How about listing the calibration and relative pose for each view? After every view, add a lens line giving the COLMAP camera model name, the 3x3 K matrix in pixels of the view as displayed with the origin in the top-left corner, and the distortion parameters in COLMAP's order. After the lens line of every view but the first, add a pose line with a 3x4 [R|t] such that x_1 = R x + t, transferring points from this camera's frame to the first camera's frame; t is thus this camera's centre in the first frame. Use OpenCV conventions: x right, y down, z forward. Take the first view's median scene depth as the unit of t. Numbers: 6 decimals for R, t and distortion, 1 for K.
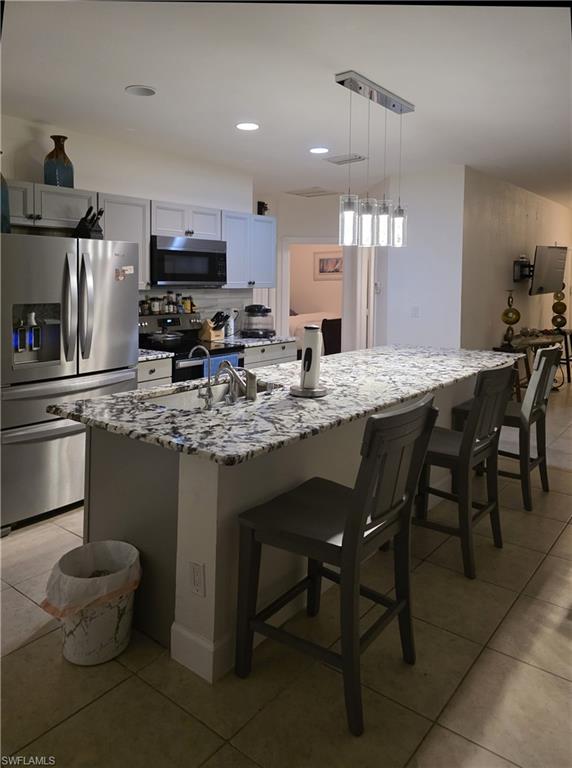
lens RADIAL K [[562.4, 0, 286.0], [0, 562.4, 384.0], [0, 0, 1]] dist [-0.035727, -0.000998]
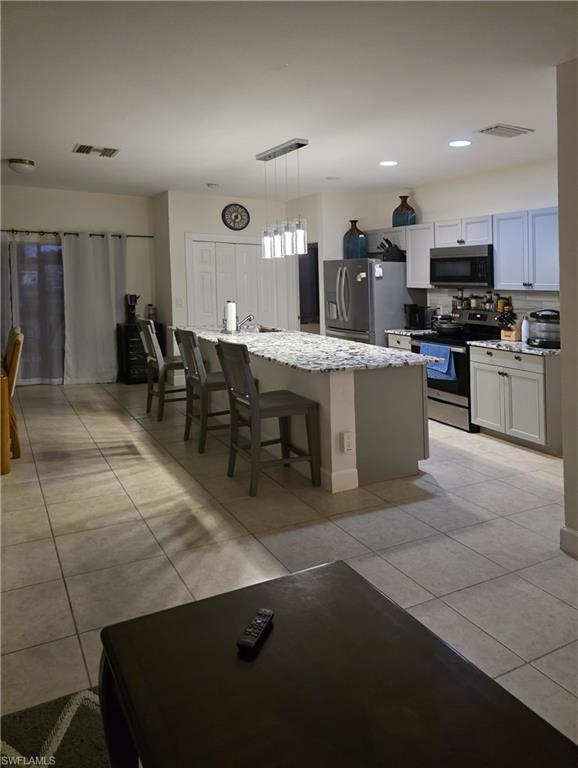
lens RADIAL K [[563.3, 0, 289.0], [0, 563.3, 384.0], [0, 0, 1]] dist [0.021002, -0.000547]
pose [[-0.418708, 0.153562, -0.895043, 1.066561], [-0.181311, 0.951619, 0.248088, -0.203072], [0.889837, 0.266157, -0.370608, 1.147370]]
